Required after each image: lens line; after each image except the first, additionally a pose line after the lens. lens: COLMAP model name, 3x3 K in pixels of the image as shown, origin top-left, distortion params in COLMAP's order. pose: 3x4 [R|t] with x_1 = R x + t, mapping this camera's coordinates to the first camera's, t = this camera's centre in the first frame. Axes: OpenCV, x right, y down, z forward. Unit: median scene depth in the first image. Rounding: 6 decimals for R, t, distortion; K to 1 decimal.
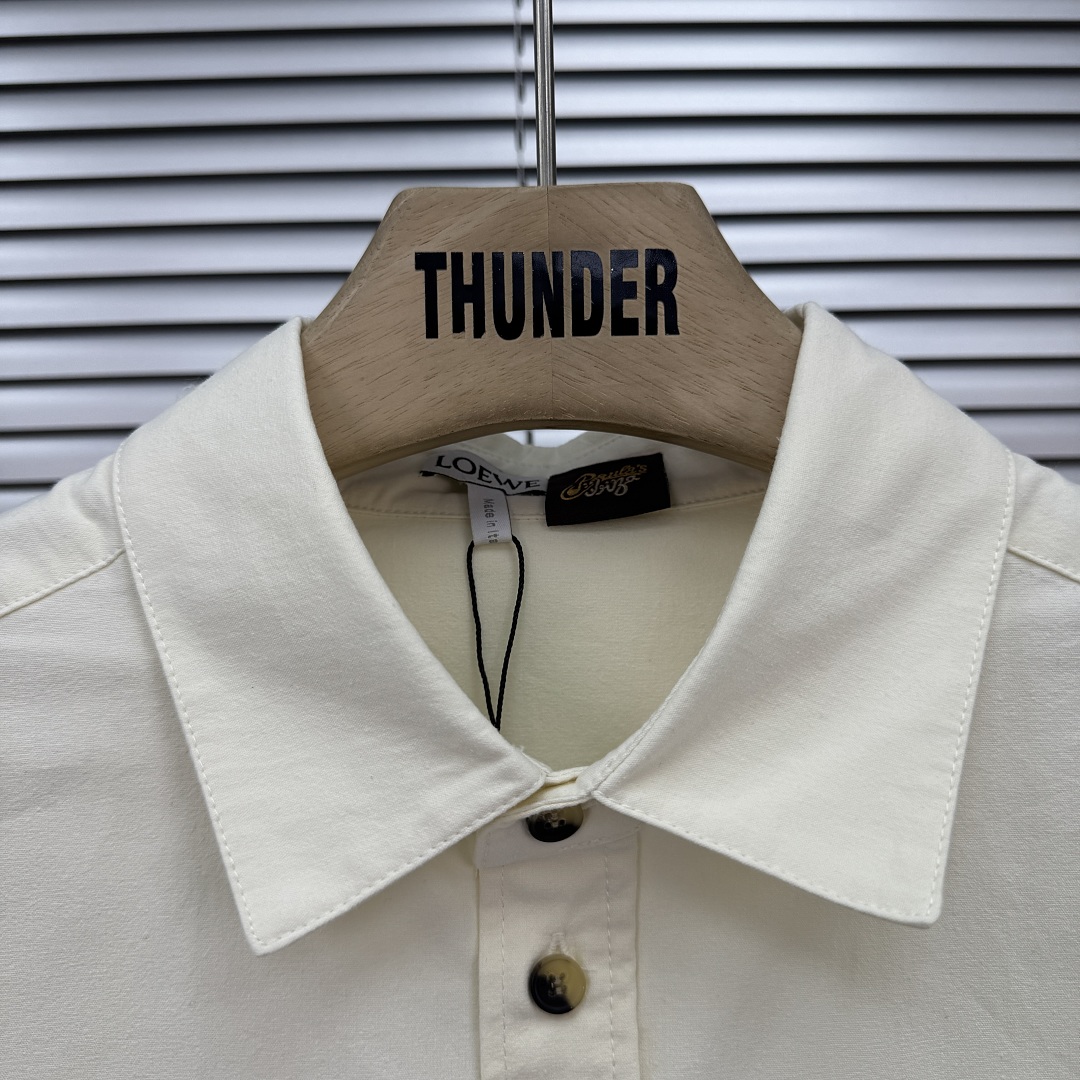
lens RADIAL K [[987.9, 0, 543.4], [0, 987.9, 526.9], [0, 0, 1]] dist [0.179844, -0.497506]
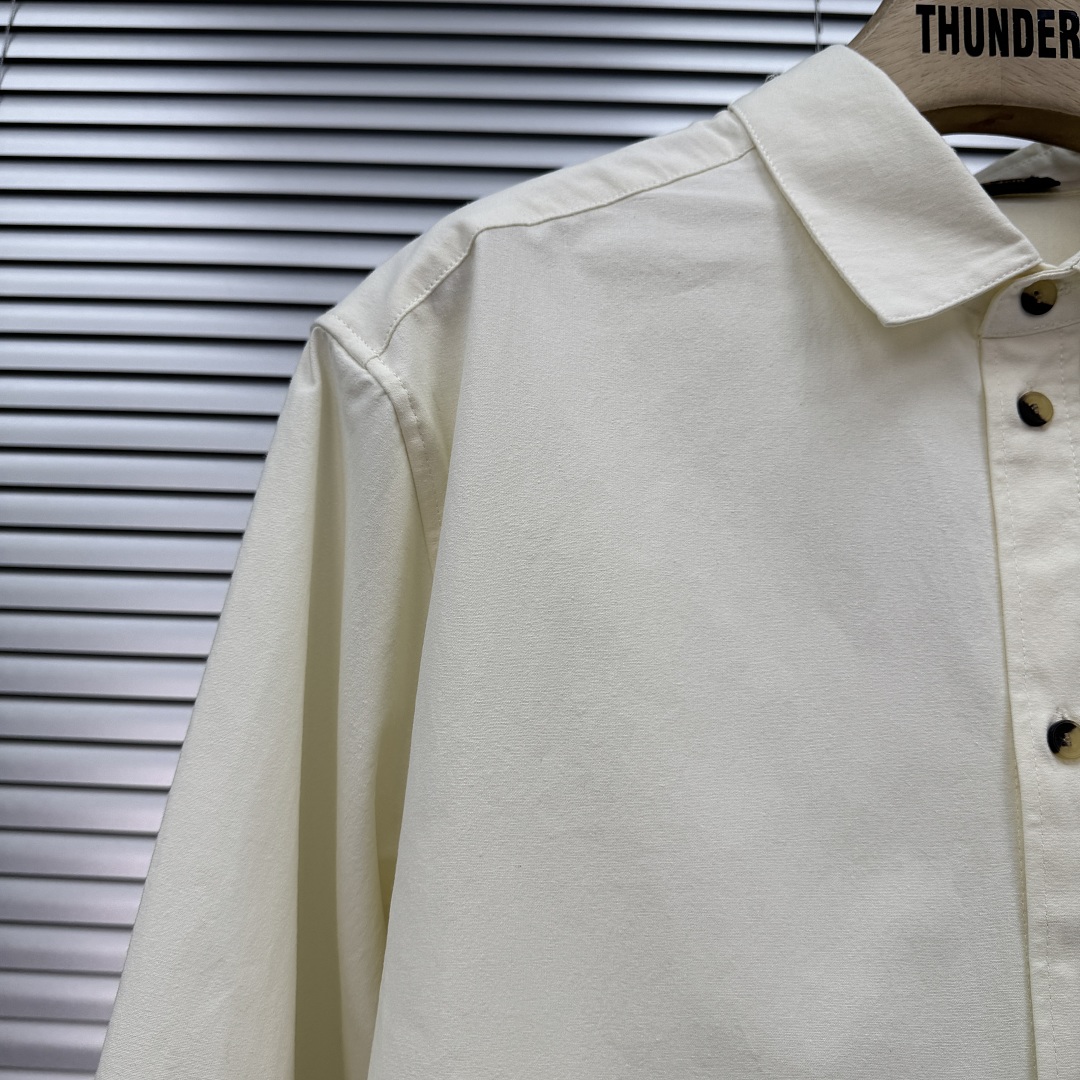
lens RADIAL K [[987.2, 0, 540.0], [0, 987.2, 540.0], [0, 0, 1]] dist [-0.041395, -0.002062]
pose [[0.996975, 0.056746, -0.053119, -0.601848], [-0.063175, 0.989704, -0.128430, 0.820999], [0.045284, 0.131397, 0.990295, -0.462909]]
